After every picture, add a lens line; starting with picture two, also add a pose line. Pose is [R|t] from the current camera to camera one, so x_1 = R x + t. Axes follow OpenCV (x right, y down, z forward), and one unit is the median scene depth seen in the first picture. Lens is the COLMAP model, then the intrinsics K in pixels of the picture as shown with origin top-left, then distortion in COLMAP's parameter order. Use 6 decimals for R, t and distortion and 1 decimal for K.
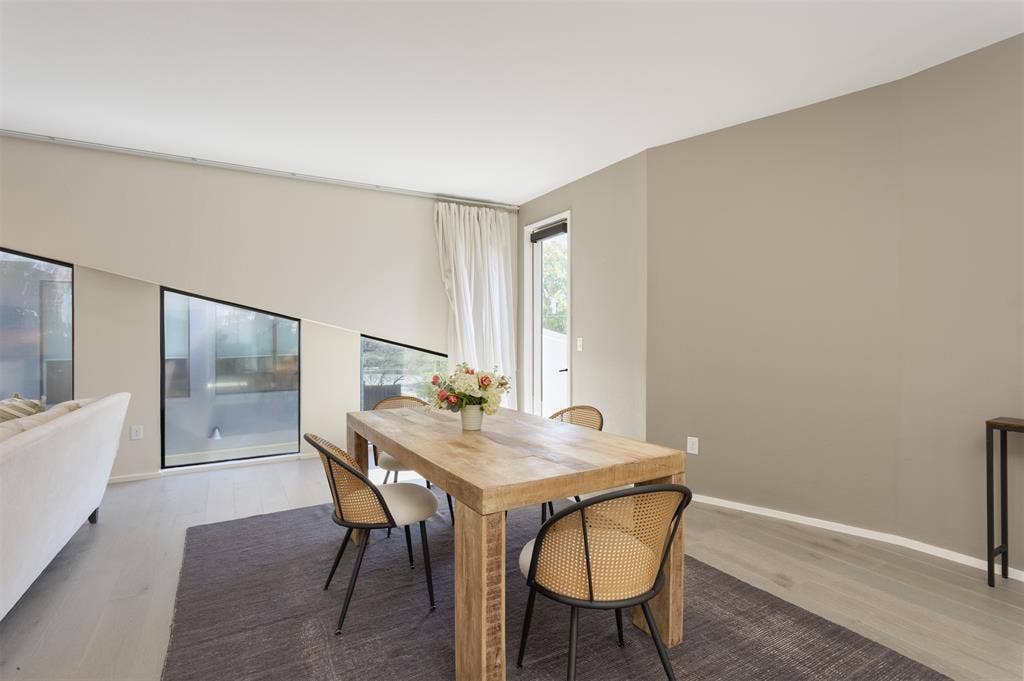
lens RADIAL K [[489.0, 0, 497.3], [0, 489.0, 341.8], [0, 0, 1]] dist [0.002653, 0.002174]
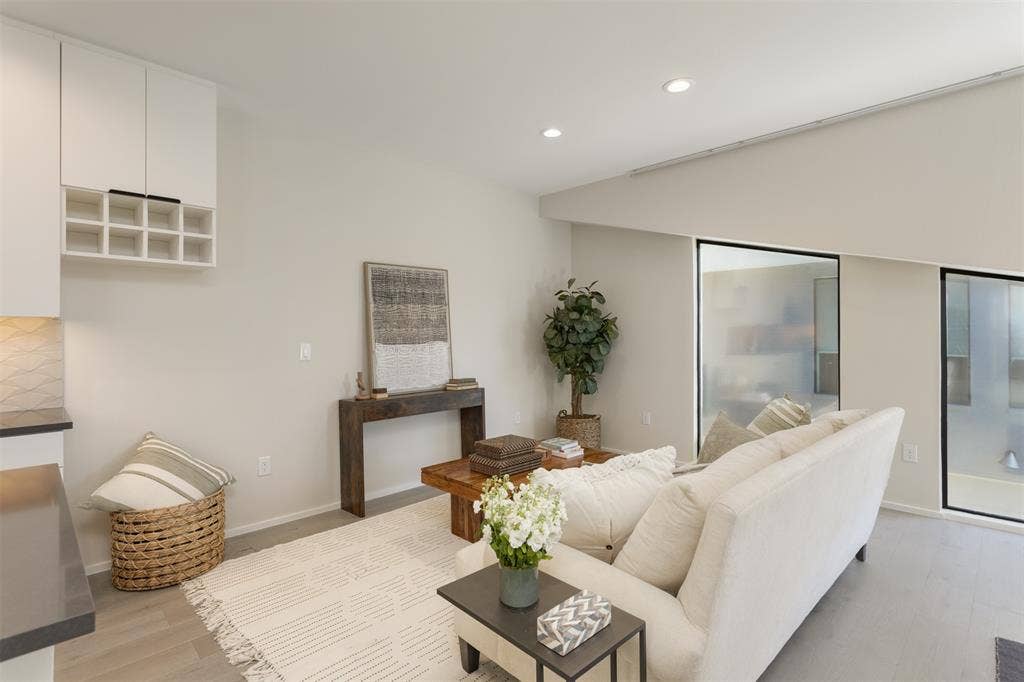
lens RADIAL K [[489.0, 0, 513.5], [0, 489.0, 339.7], [0, 0, 1]] dist [0.002653, 0.002174]
pose [[0.265883, 0.004718, -0.963994, -0.150540], [0.002358, 0.999982, 0.005544, -0.008363], [0.964002, -0.003747, 0.265867, 0.178904]]
